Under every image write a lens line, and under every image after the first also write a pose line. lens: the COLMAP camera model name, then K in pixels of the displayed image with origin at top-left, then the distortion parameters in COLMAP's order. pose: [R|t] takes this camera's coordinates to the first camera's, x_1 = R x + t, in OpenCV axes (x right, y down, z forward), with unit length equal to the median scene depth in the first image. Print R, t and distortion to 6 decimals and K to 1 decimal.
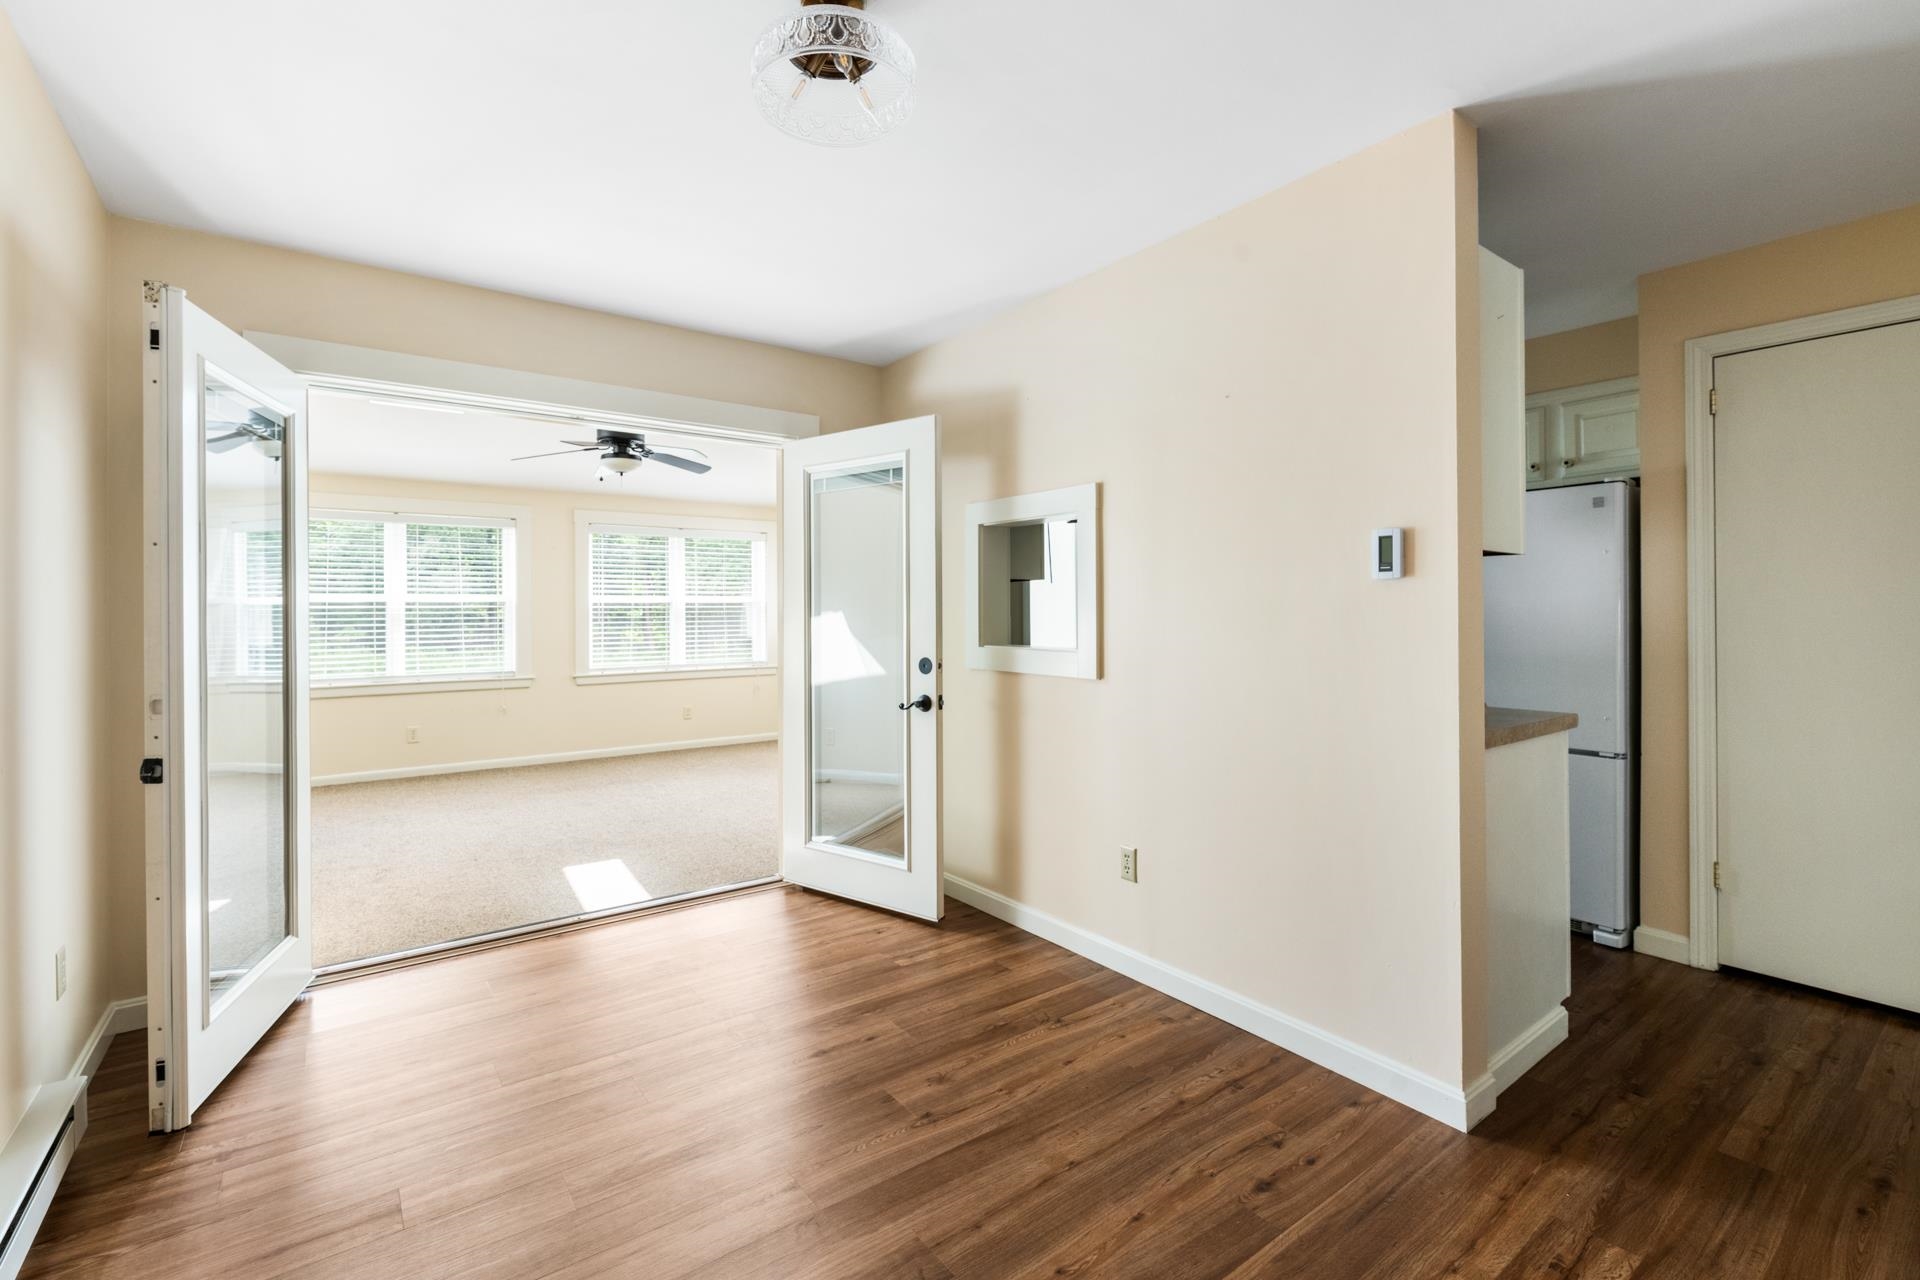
lens RADIAL K [[839.0, 0, 969.2], [0, 839.0, 625.6], [0, 0, 1]] dist [-0.010184, -0.001582]
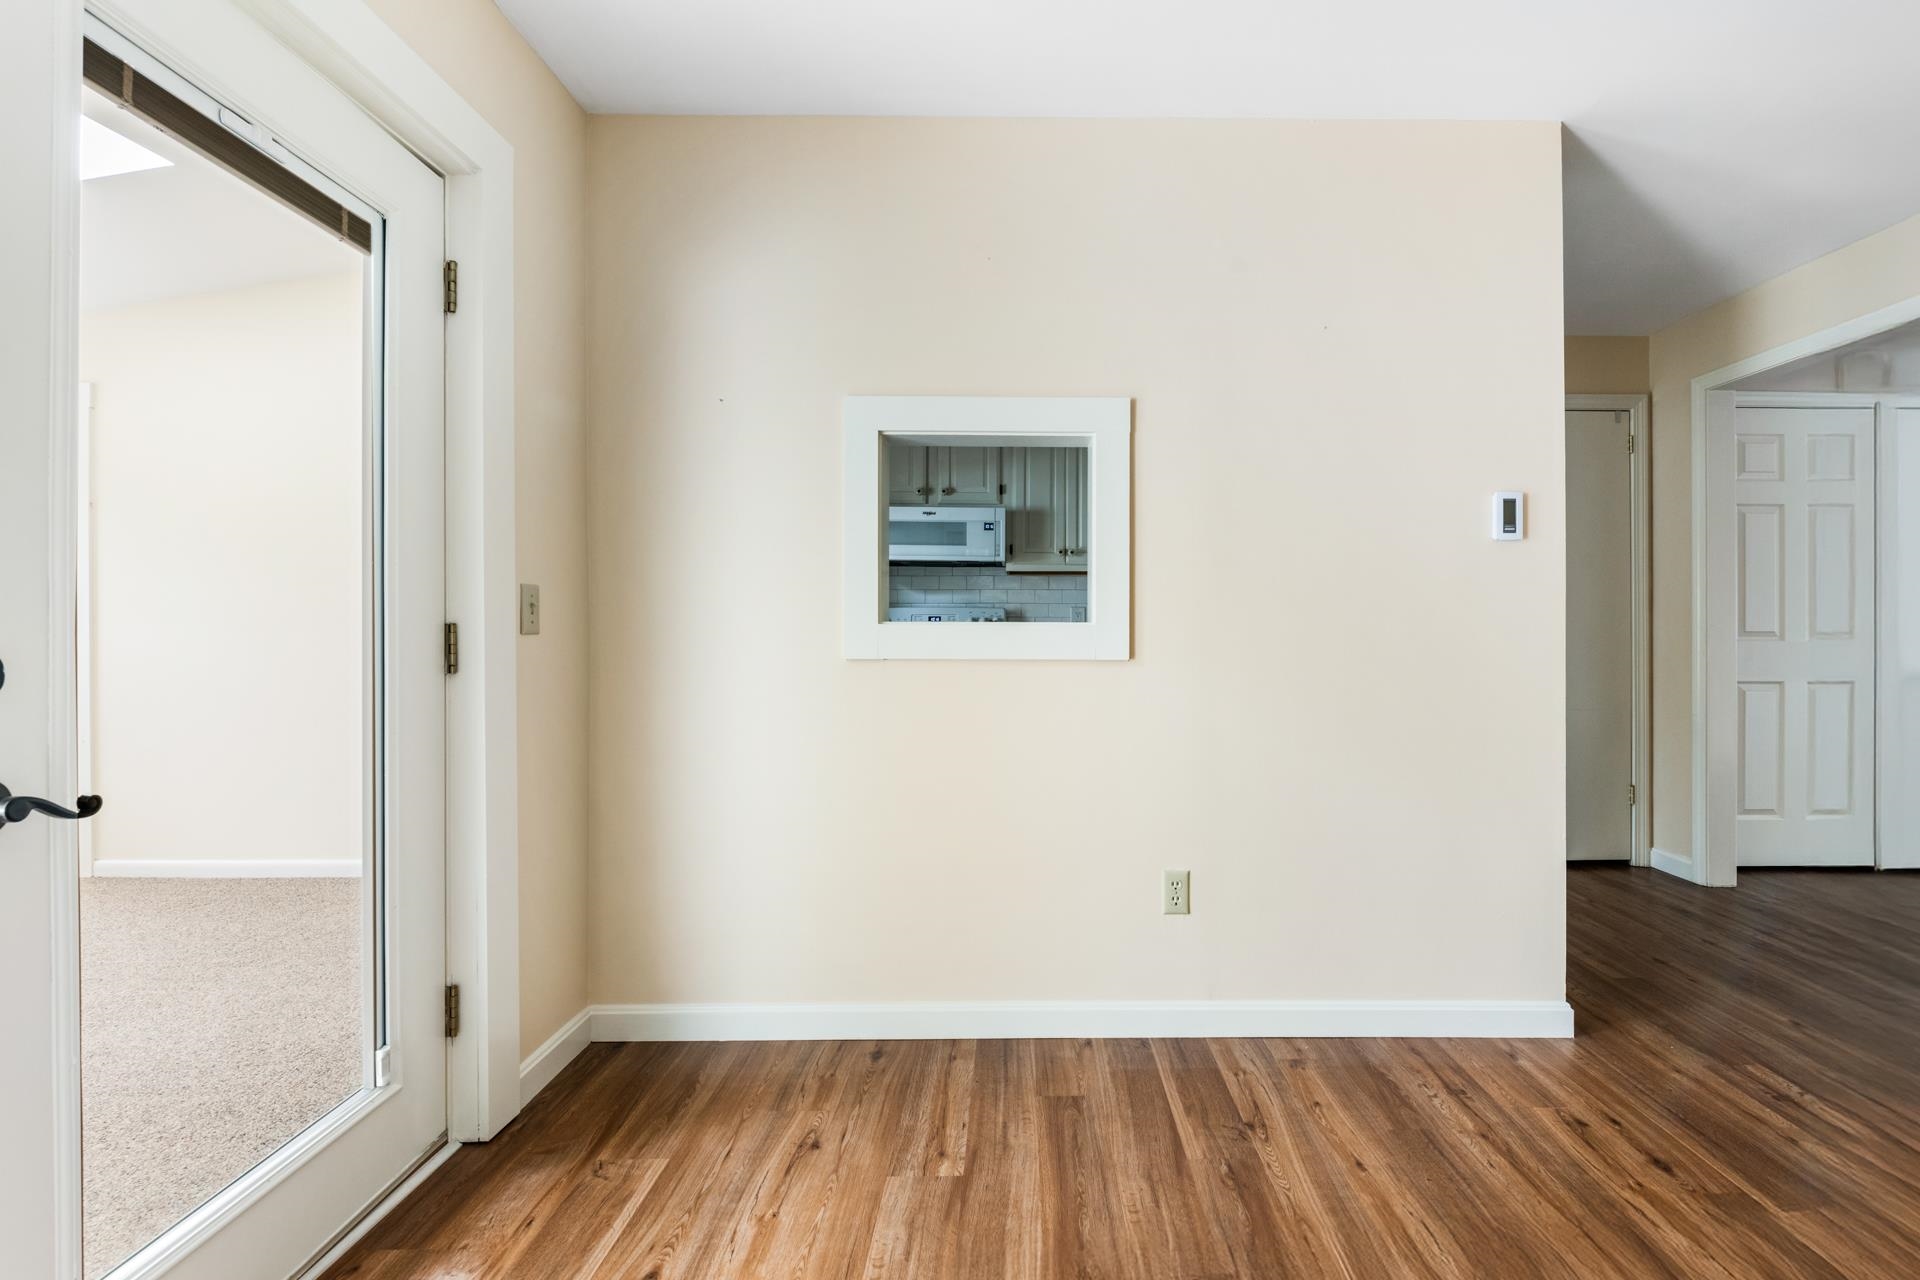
lens RADIAL K [[839.0, 0, 962.0], [0, 839.0, 643.6], [0, 0, 1]] dist [-0.010184, -0.001582]
pose [[0.592520, 0.000624, 0.805555, -0.657017], [0.008525, 0.999939, -0.007045, 0.066151], [-0.805510, 0.011042, 0.592479, 0.821301]]
